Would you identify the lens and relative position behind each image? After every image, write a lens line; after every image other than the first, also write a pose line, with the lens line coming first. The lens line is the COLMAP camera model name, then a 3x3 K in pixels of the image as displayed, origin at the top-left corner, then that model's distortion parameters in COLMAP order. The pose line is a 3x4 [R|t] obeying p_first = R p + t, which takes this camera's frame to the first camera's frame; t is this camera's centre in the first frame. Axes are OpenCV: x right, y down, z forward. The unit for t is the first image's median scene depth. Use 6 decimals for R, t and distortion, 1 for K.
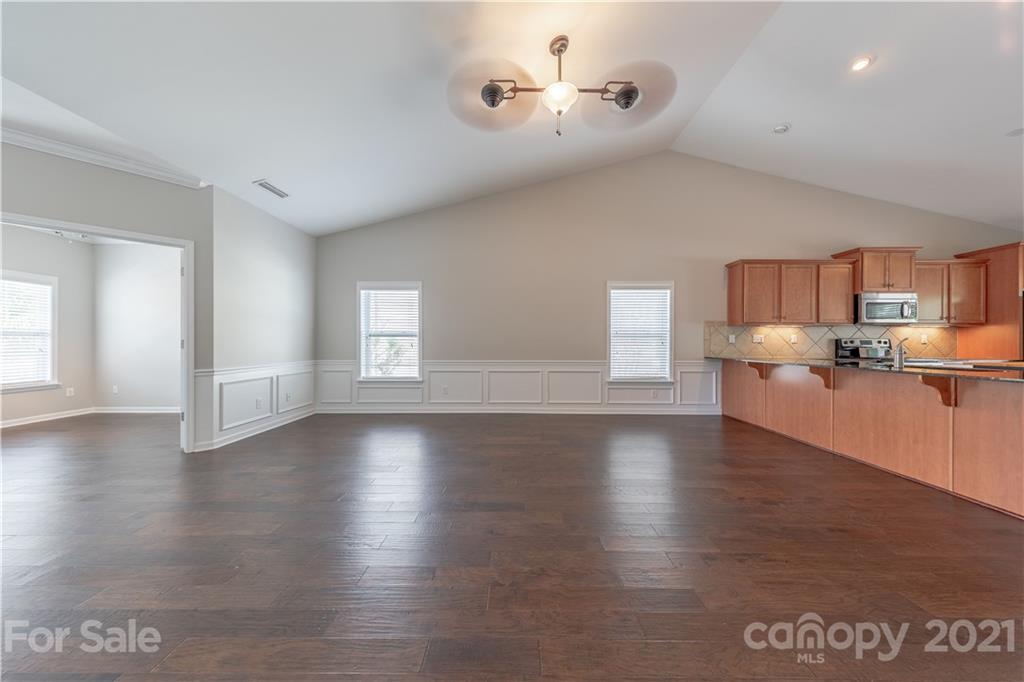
lens RADIAL K [[314.9, 0, 515.8], [0, 314.9, 345.0], [0, 0, 1]] dist [0.002009, 0.000087]
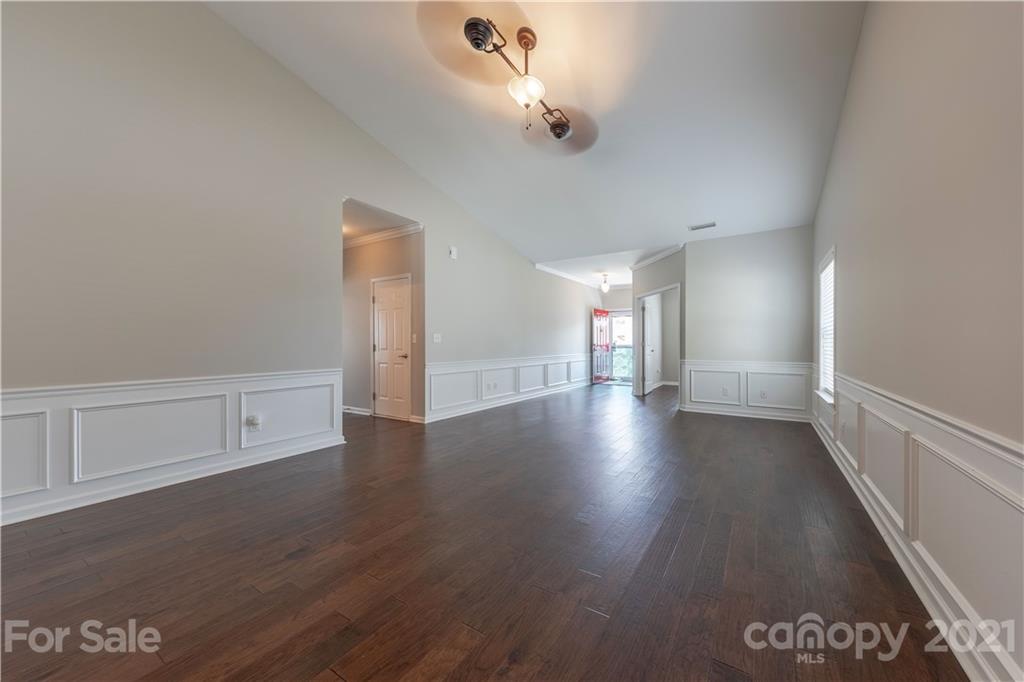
lens RADIAL K [[347.5, 0, 569.5], [0, 347.5, 344.4], [0, 0, 1]] dist [0.000707, 0.000034]
pose [[-0.483730, 0.001865, -0.875215, 0.545353], [-0.009007, 0.999934, 0.007109, -0.006231], [0.875171, 0.011322, -0.483681, 0.876326]]
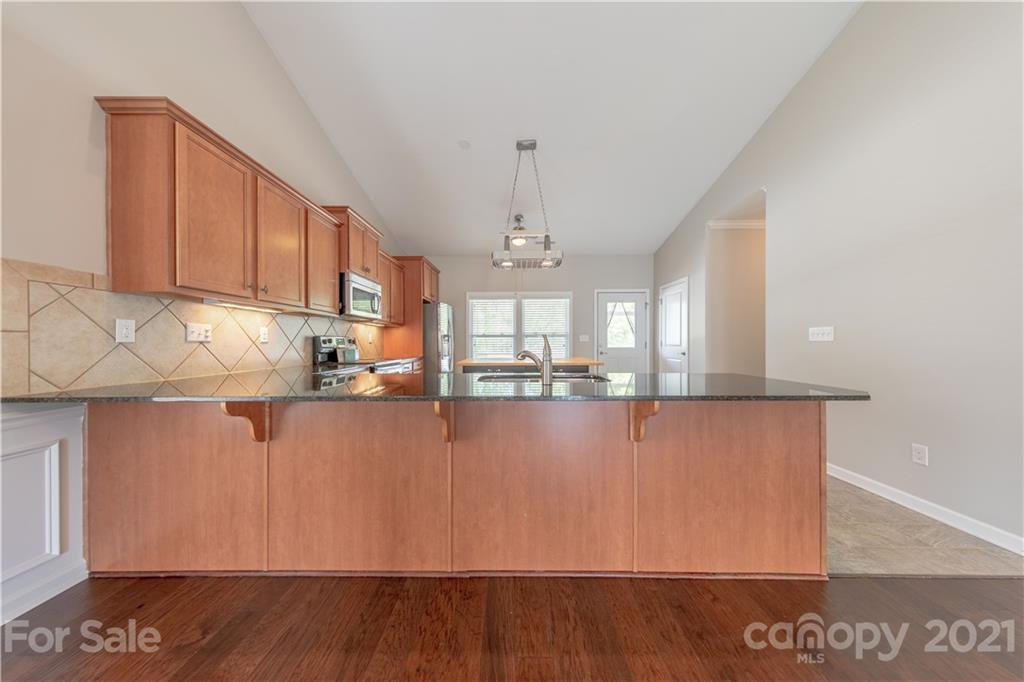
lens RADIAL K [[325.5, 0, 514.0], [0, 325.5, 341.7], [0, 0, 1]] dist [0.000422, -0.000021]
pose [[-0.002803, -0.000034, 0.999996, 0.339175], [0.009405, 0.999956, 0.000060, -0.004341], [-0.999952, 0.009405, -0.002803, 0.590988]]
